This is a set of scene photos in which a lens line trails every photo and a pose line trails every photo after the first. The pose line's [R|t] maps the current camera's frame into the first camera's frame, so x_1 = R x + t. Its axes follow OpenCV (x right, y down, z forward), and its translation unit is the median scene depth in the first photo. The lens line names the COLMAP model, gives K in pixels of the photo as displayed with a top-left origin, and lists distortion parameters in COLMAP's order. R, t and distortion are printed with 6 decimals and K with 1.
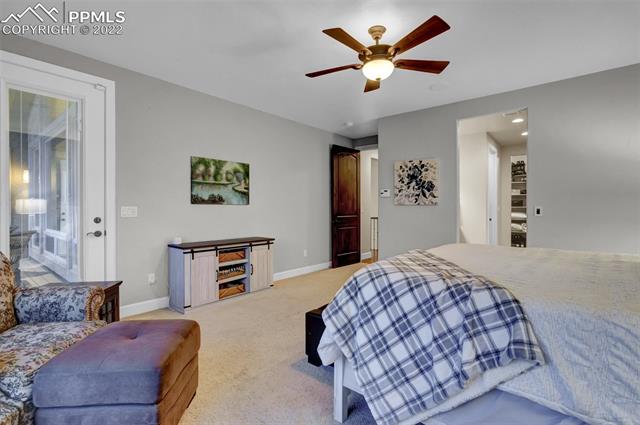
lens RADIAL K [[309.0, 0, 315.4], [0, 309.0, 208.0], [0, 0, 1]] dist [-0.034315, 0.020038]
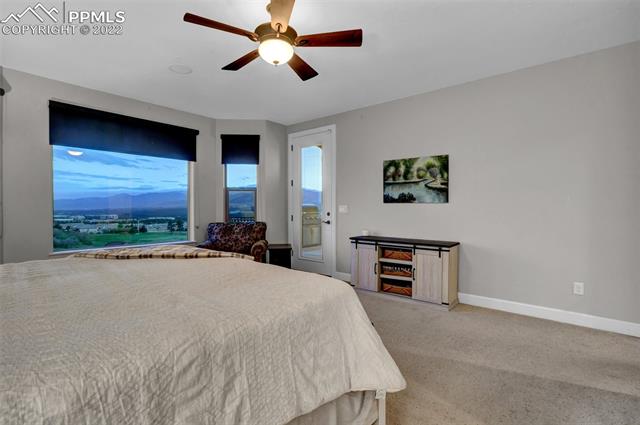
lens RADIAL K [[309.0, 0, 315.4], [0, 309.0, 208.0], [0, 0, 1]] dist [-0.034315, 0.020038]
pose [[-0.006020, 0.010635, -0.999925, 0.695469], [0.001774, 0.999942, 0.010624, -0.006529], [0.999980, -0.001710, -0.006039, 0.708317]]
